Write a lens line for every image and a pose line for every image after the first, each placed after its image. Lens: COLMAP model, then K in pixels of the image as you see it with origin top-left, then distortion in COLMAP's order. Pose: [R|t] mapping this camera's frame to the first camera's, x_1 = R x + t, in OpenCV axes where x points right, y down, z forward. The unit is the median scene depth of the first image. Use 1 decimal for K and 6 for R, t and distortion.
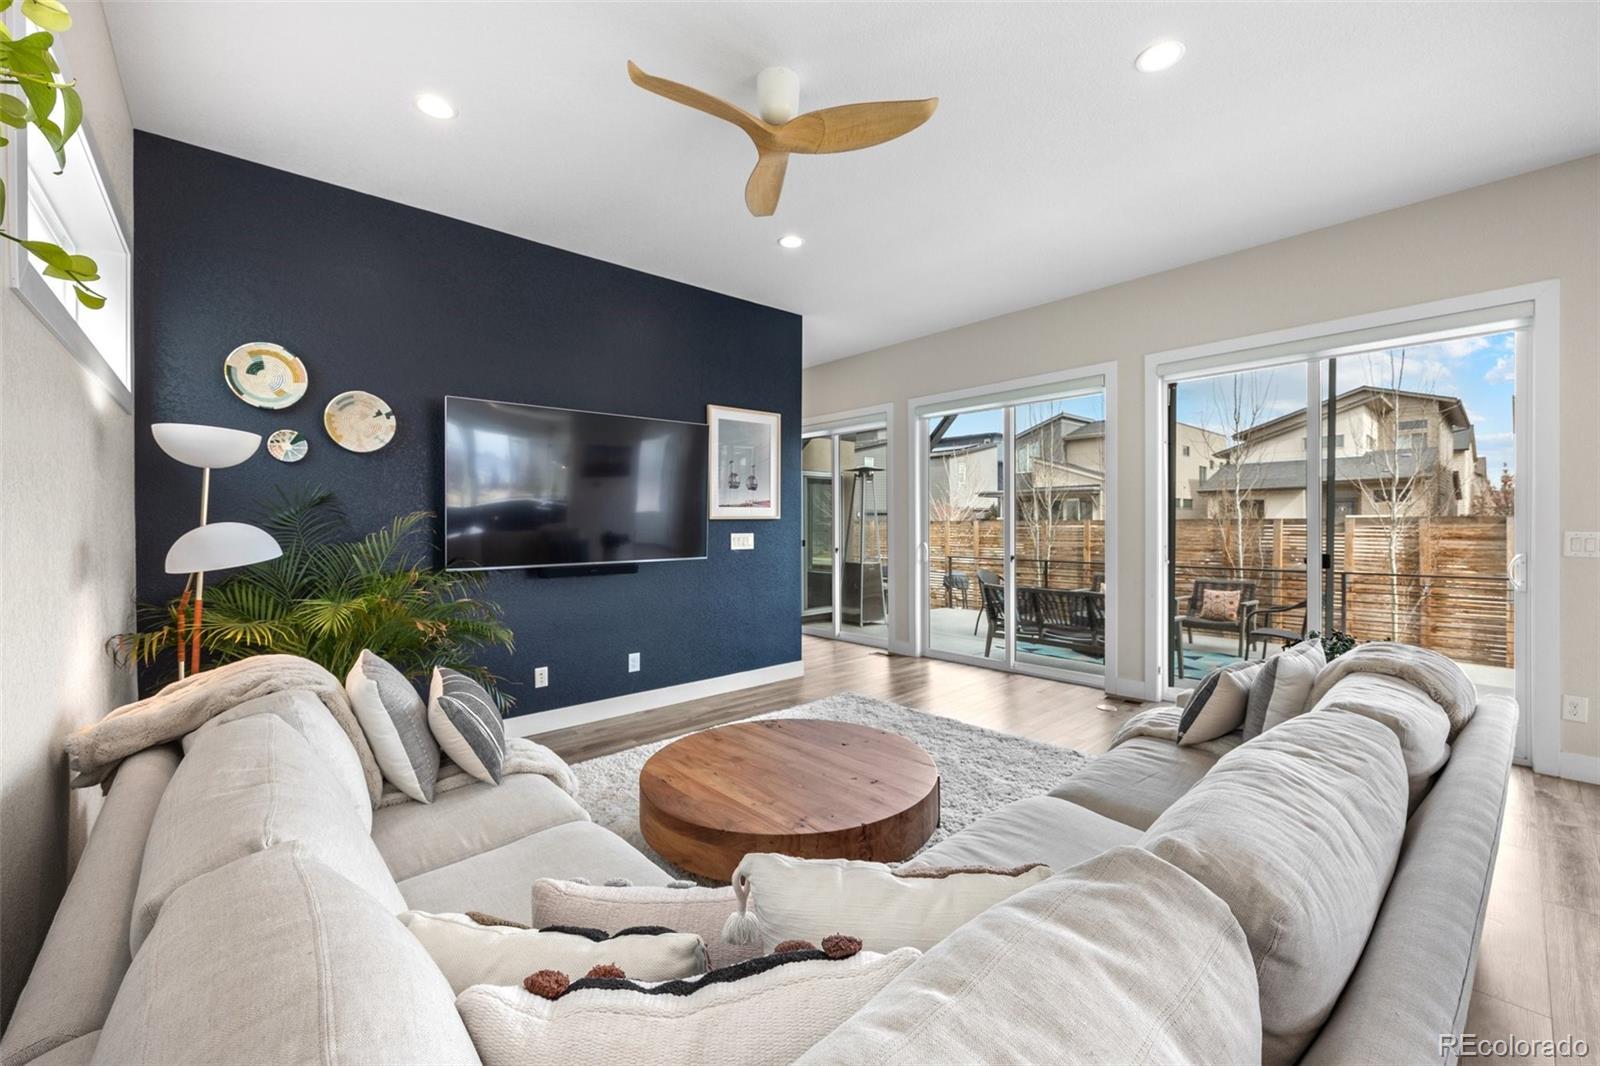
lens RADIAL K [[644.8, 0, 806.9], [0, 644.8, 528.3], [0, 0, 1]] dist [-0.000698, -0.000076]
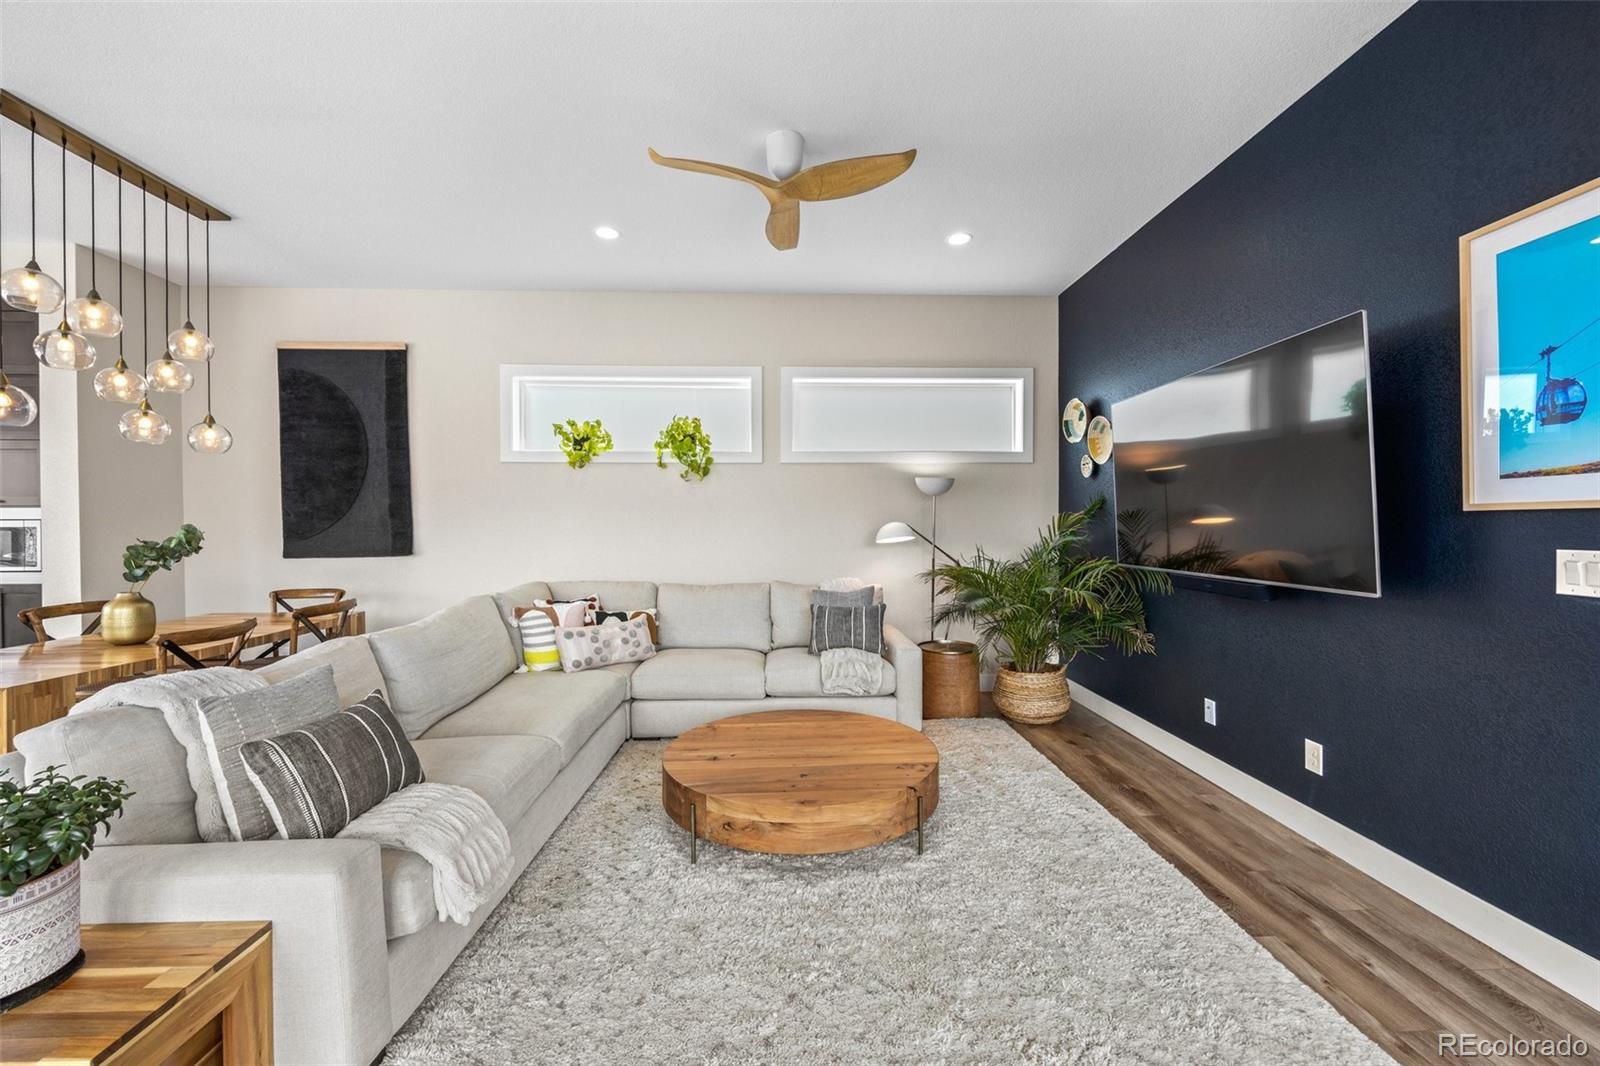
lens RADIAL K [[644.8, 0, 806.3], [0, 644.8, 525.7], [0, 0, 1]] dist [-0.000698, -0.000076]
pose [[-0.636107, 0.012702, -0.771496, 0.624049], [0.006962, 0.999918, 0.010723, -0.016841], [0.771569, 0.001450, -0.636144, 1.323236]]
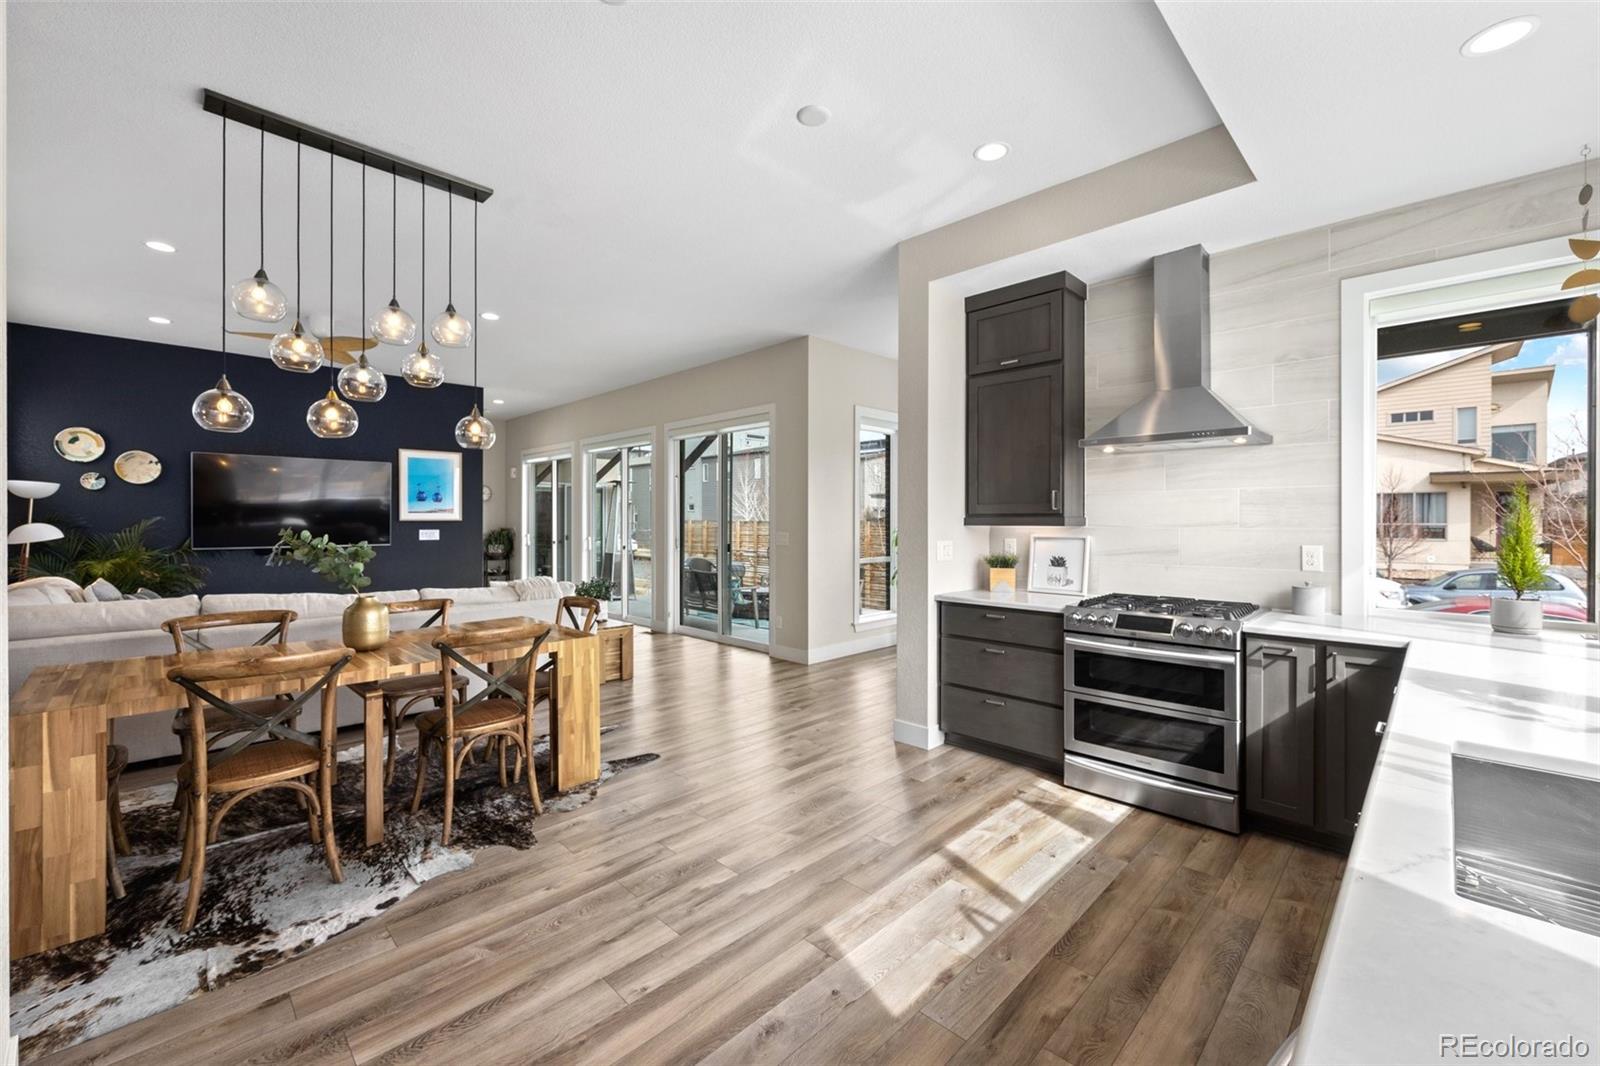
lens RADIAL K [[644.8, 0, 797.1], [0, 644.8, 526.9], [0, 0, 1]] dist [-0.000698, -0.000076]
pose [[0.998328, 0.006323, 0.057449, 1.042725], [-0.006351, 0.999980, 0.000298, -0.007471], [-0.057446, -0.000662, 0.998348, -0.910194]]
